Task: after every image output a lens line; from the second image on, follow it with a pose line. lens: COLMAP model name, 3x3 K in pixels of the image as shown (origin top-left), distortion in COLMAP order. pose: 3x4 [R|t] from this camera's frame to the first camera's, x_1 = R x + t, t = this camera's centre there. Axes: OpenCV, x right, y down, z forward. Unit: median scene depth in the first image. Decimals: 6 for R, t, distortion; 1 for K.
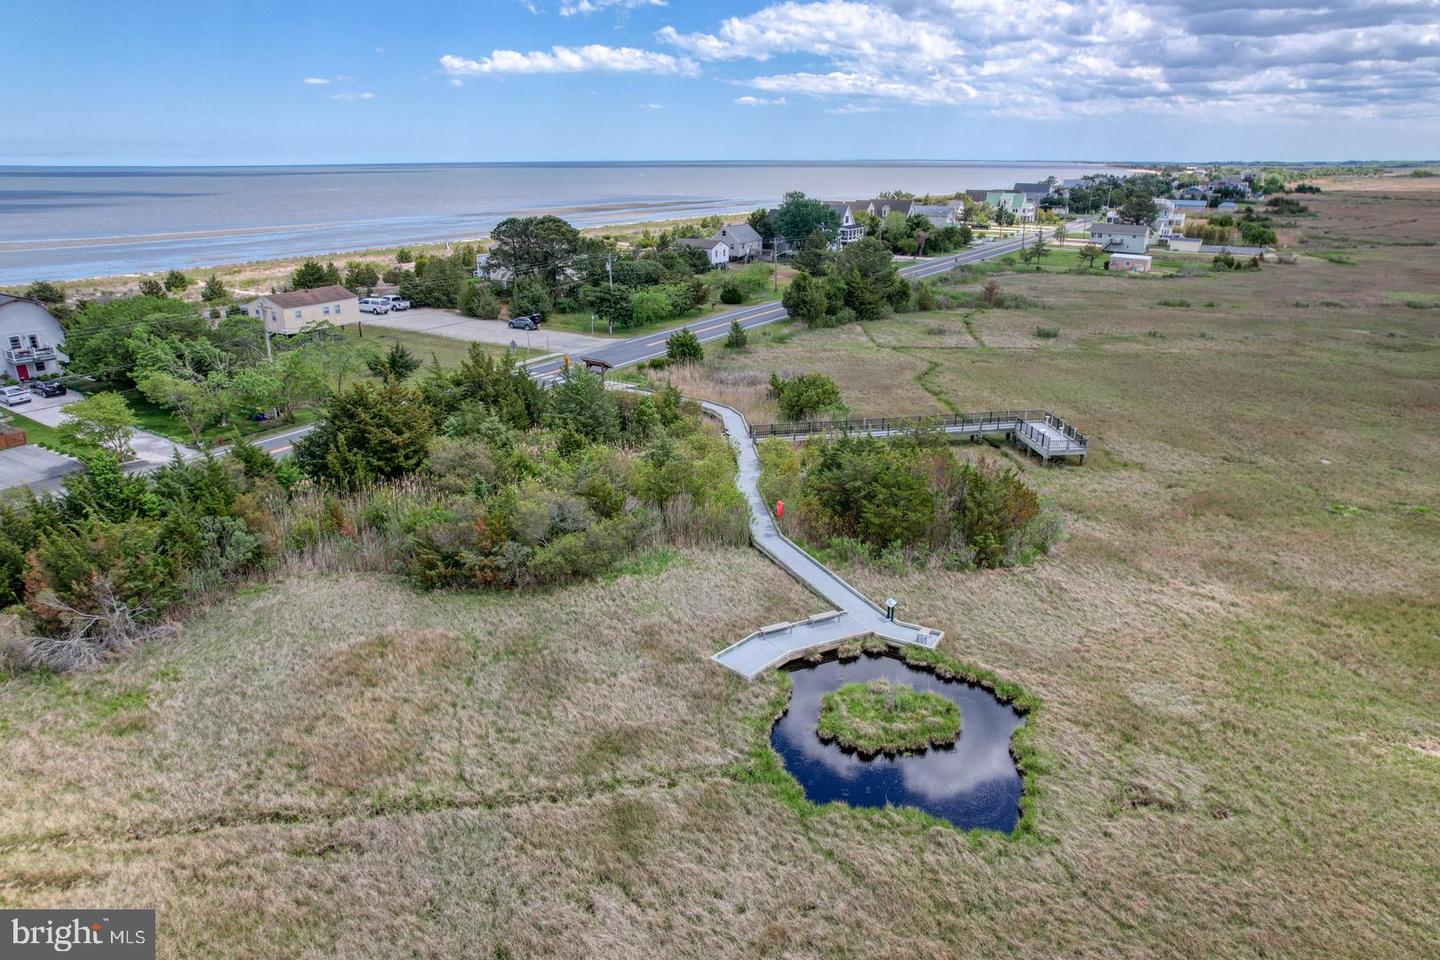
lens RADIAL K [[925.0, 0, 719.3], [0, 925.0, 487.0], [0, 0, 1]] dist [-0.078918, 0.072110]
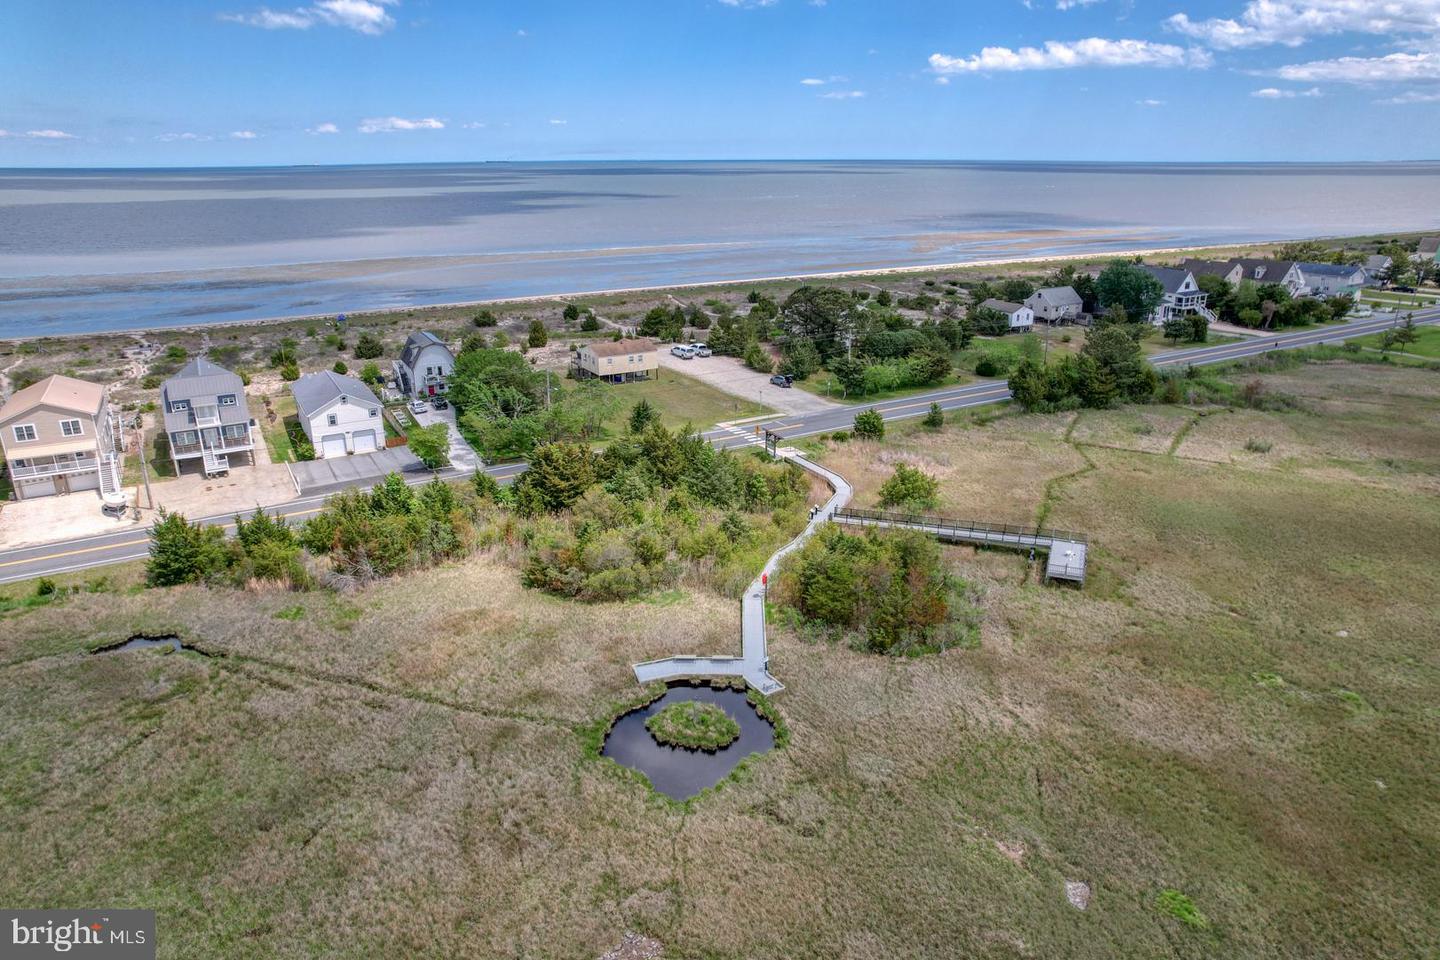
lens RADIAL K [[919.1, 0, 719.3], [0, 919.1, 490.9], [0, 0, 1]] dist [-0.083843, 0.078167]
pose [[0.889175, 0.154114, -0.430833, 0.465957], [-0.152434, 0.987557, 0.038661, -0.121249], [0.431430, 0.031297, 0.901603, -0.230922]]
